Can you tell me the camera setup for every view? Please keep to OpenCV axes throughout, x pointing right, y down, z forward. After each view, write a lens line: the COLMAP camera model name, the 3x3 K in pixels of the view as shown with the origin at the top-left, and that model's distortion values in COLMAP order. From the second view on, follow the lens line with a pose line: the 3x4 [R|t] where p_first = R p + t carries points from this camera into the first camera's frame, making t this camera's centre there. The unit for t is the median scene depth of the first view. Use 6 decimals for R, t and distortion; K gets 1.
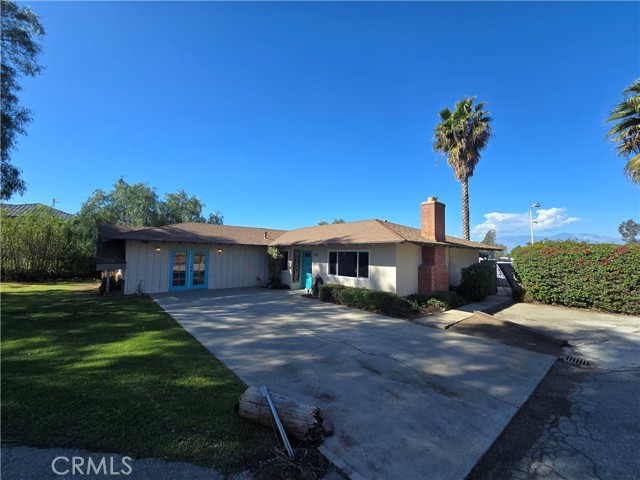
lens RADIAL K [[260.1, 0, 320.0], [0, 260.1, 240.0], [0, 0, 1]] dist [0.001061, 0.000017]
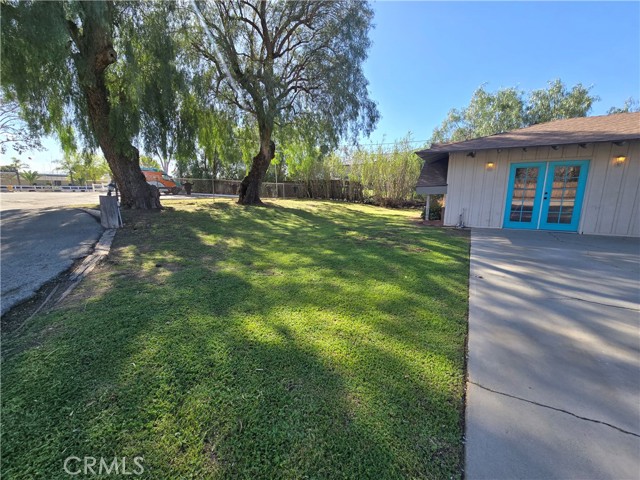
lens RADIAL K [[260.1, 0, 320.0], [0, 260.1, 240.0], [0, 0, 1]] dist [0.001061, 0.000017]
pose [[0.335028, 0.157173, -0.929007, -0.106122], [0.064959, 0.979789, 0.189190, 0.065449], [0.939966, -0.123732, 0.318047, 0.327783]]
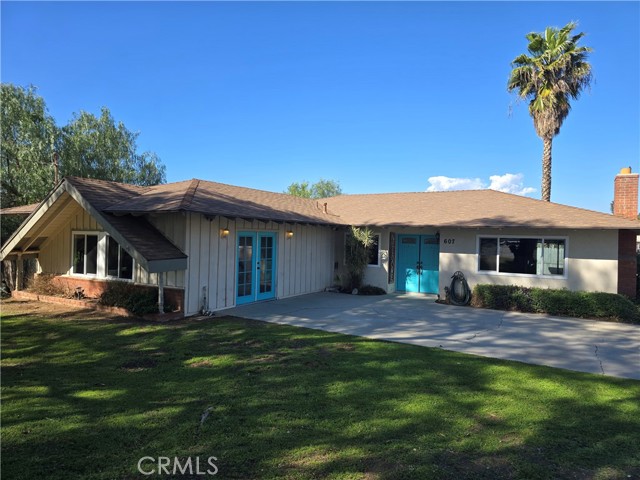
lens RADIAL K [[419.9, 0, 320.0], [0, 419.9, 240.0], [0, 0, 1]] dist [0.006403, 0.002193]
pose [[0.945749, 0.002292, 0.324891, -0.682702], [-0.025786, 0.997350, 0.068027, -0.011376], [-0.323874, -0.072714, 0.943302, 0.094748]]
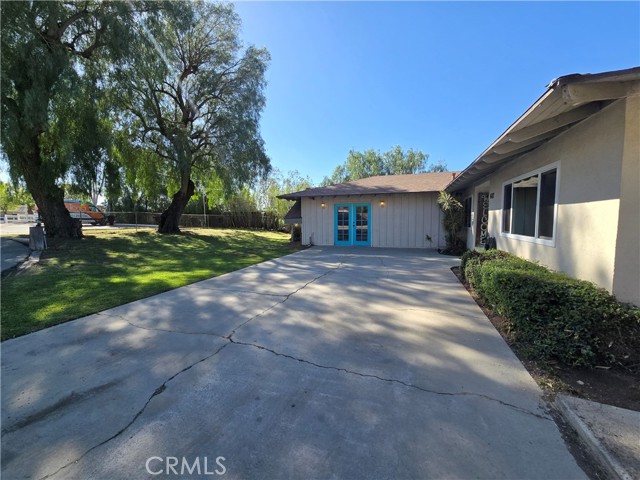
lens RADIAL K [[260.1, 0, 320.0], [0, 260.1, 240.0], [0, 0, 1]] dist [0.001061, 0.000017]
pose [[0.498254, 0.046519, -0.865782, 0.278539], [0.069274, 0.993231, 0.093234, 0.073133], [0.864259, -0.106430, 0.491659, 0.428315]]
